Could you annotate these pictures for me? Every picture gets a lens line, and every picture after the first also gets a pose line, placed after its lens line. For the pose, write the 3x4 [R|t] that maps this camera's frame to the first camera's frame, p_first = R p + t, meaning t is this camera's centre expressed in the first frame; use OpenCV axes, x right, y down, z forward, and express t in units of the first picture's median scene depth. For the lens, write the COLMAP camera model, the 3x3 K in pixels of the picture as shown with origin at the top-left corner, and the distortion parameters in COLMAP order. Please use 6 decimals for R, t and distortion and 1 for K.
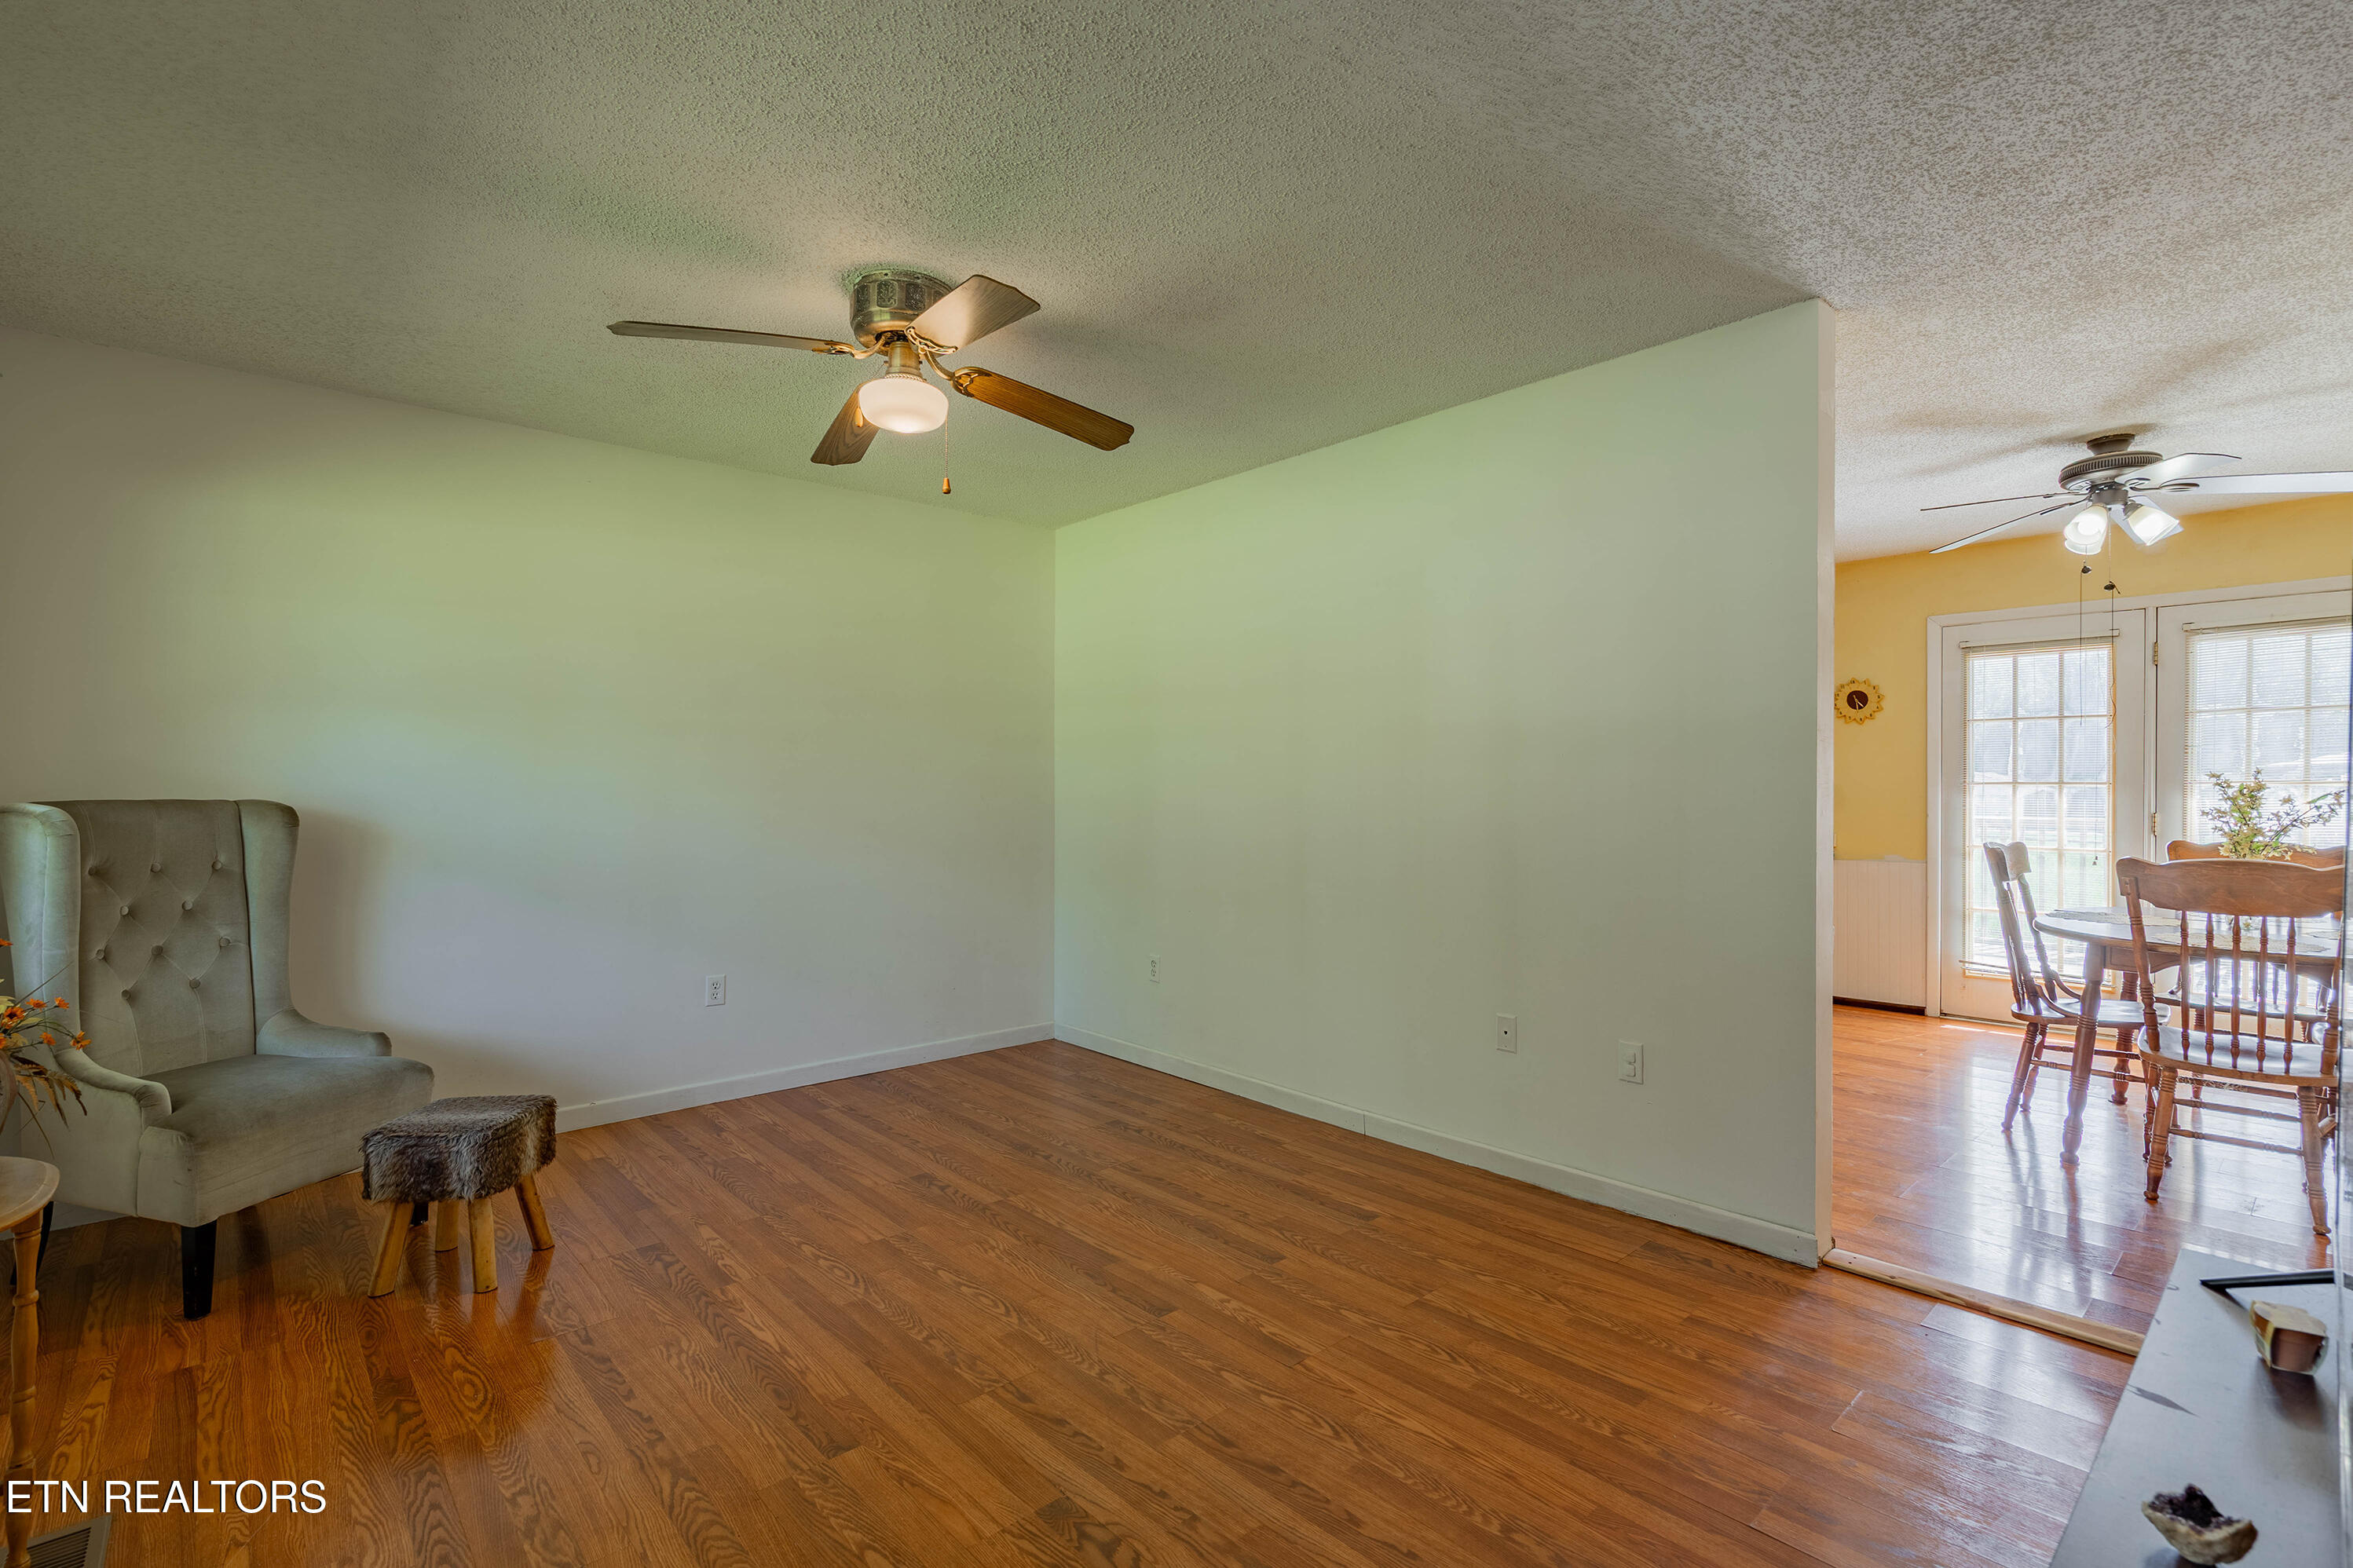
lens RADIAL K [[1114.1, 0, 1186.3], [0, 1114.1, 791.4], [0, 0, 1]] dist [-0.001158, -0.000356]
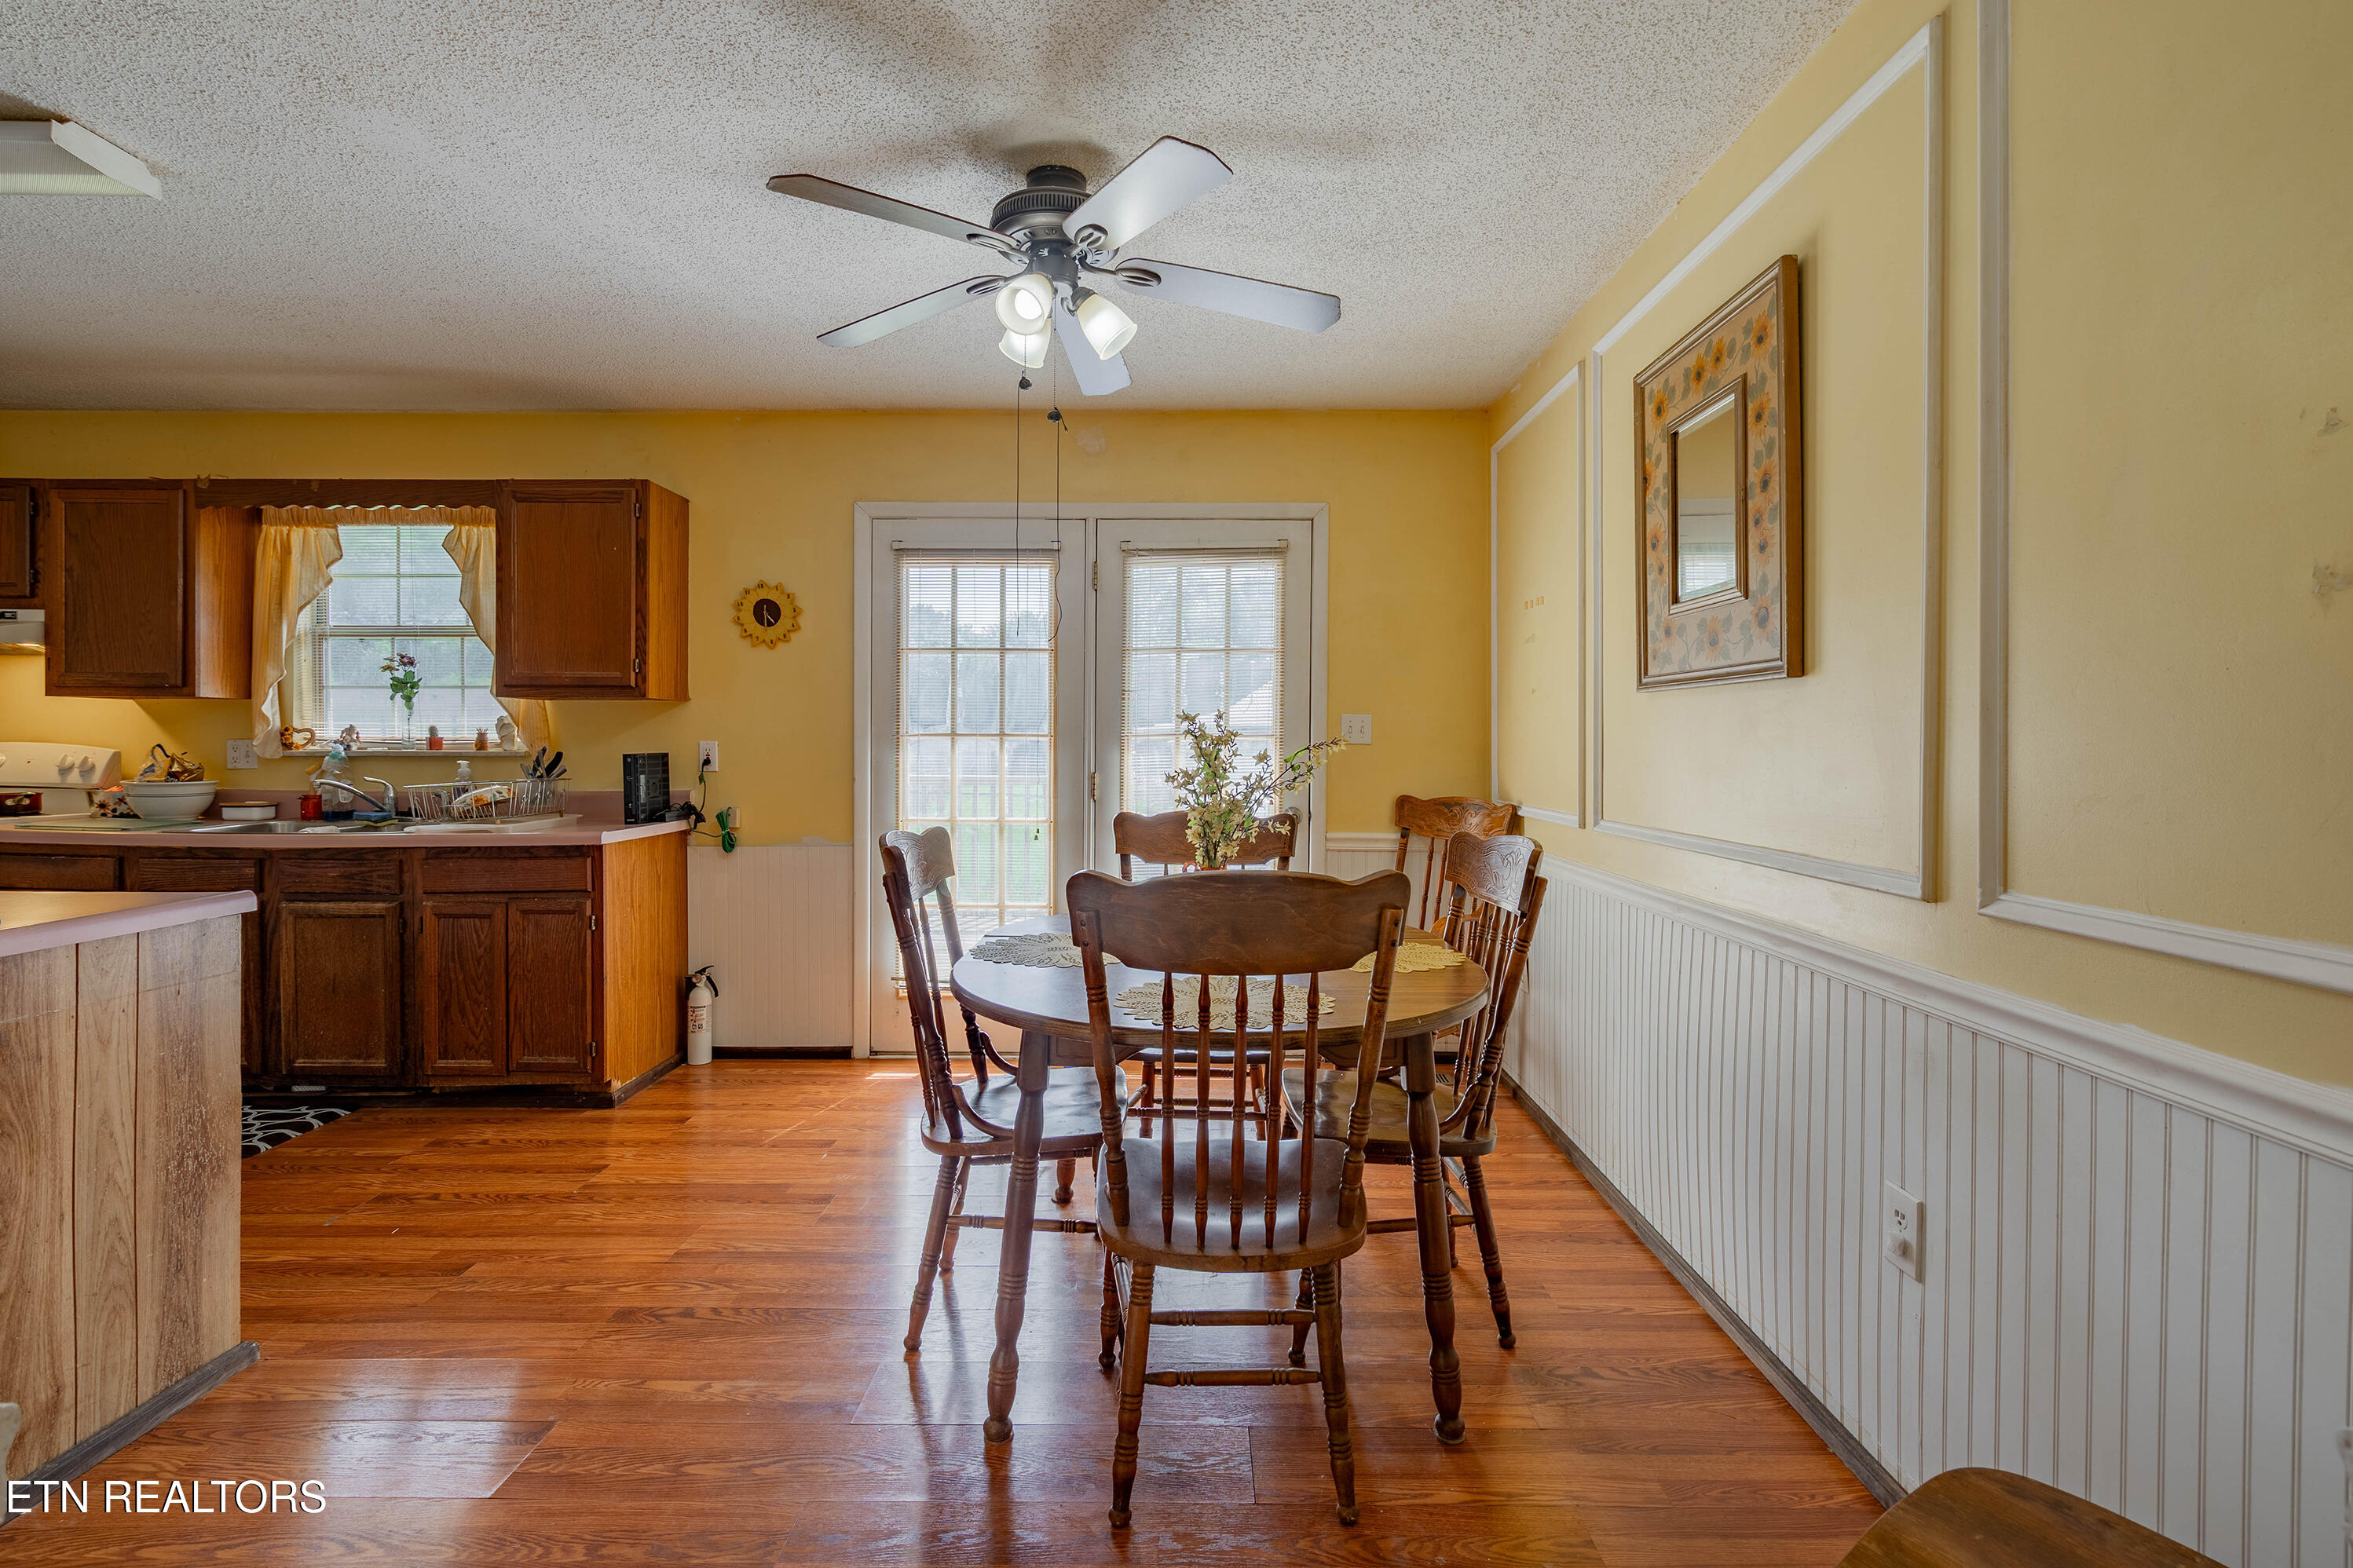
lens RADIAL K [[1085.2, 0, 1178.9], [0, 1085.2, 755.9], [0, 0, 1]] dist [-0.012091, 0.000060]
pose [[0.686922, -0.004260, 0.726718, 0.345477], [-0.000544, 0.999980, 0.006375, 0.002286], [-0.726731, -0.004775, 0.686906, 0.421622]]
